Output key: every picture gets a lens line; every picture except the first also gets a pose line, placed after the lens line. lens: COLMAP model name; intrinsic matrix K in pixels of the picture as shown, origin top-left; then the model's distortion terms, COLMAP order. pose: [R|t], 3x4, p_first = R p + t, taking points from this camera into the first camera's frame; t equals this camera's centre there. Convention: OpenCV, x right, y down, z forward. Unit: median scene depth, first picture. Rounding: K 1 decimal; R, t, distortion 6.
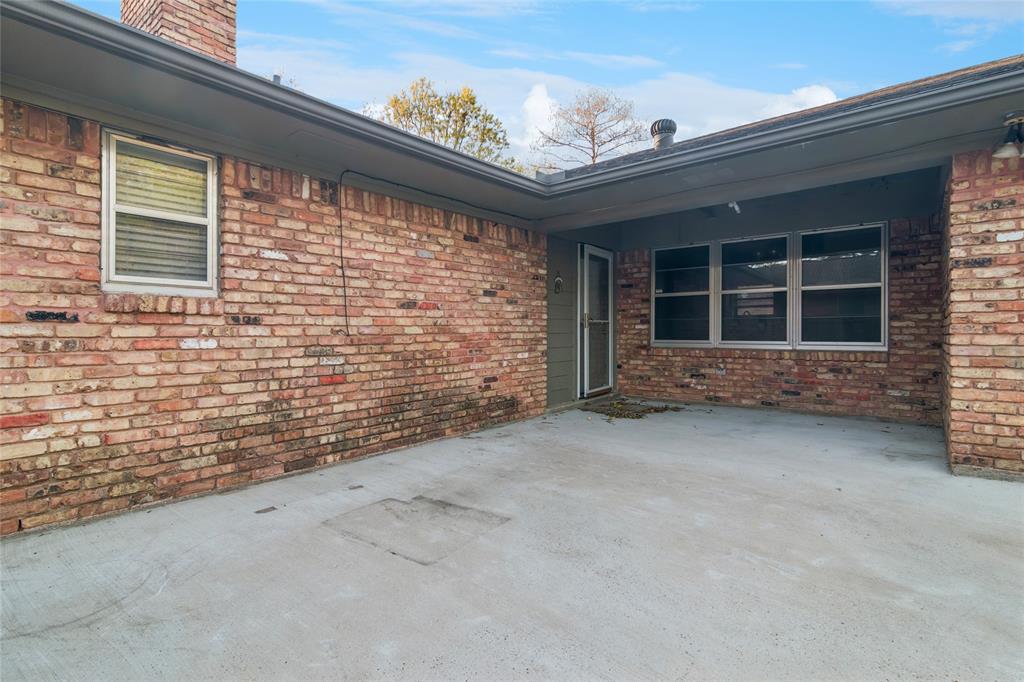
lens RADIAL K [[491.2, 0, 514.6], [0, 491.2, 331.9], [0, 0, 1]] dist [-0.000169, 0.000341]
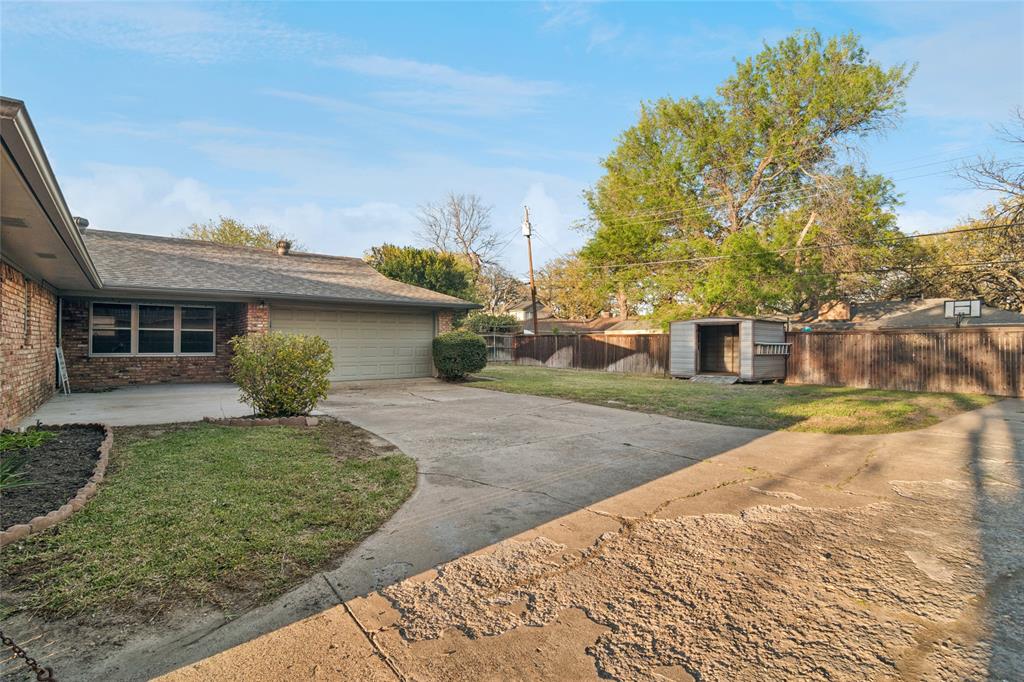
lens RADIAL K [[491.2, 0, 514.6], [0, 491.2, 331.9], [0, 0, 1]] dist [-0.000169, 0.000341]
pose [[0.211404, 0.024131, 0.977101, -1.356651], [-0.008216, 0.999704, -0.022911, -0.038742], [-0.977364, -0.003184, 0.211540, -1.031766]]
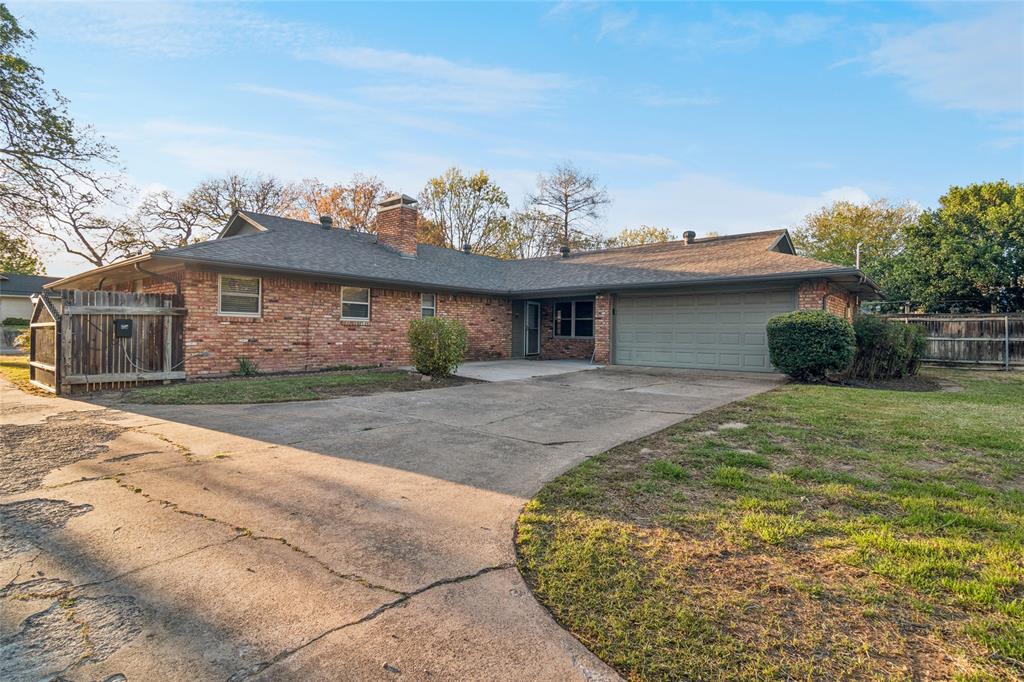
lens RADIAL K [[491.2, 0, 514.6], [0, 491.2, 331.9], [0, 0, 1]] dist [-0.000169, 0.000341]
pose [[0.999800, 0.016030, -0.011991, 0.119193], [-0.016024, 0.999871, 0.000599, -0.003314], [0.011999, -0.000407, 0.999928, -2.031148]]
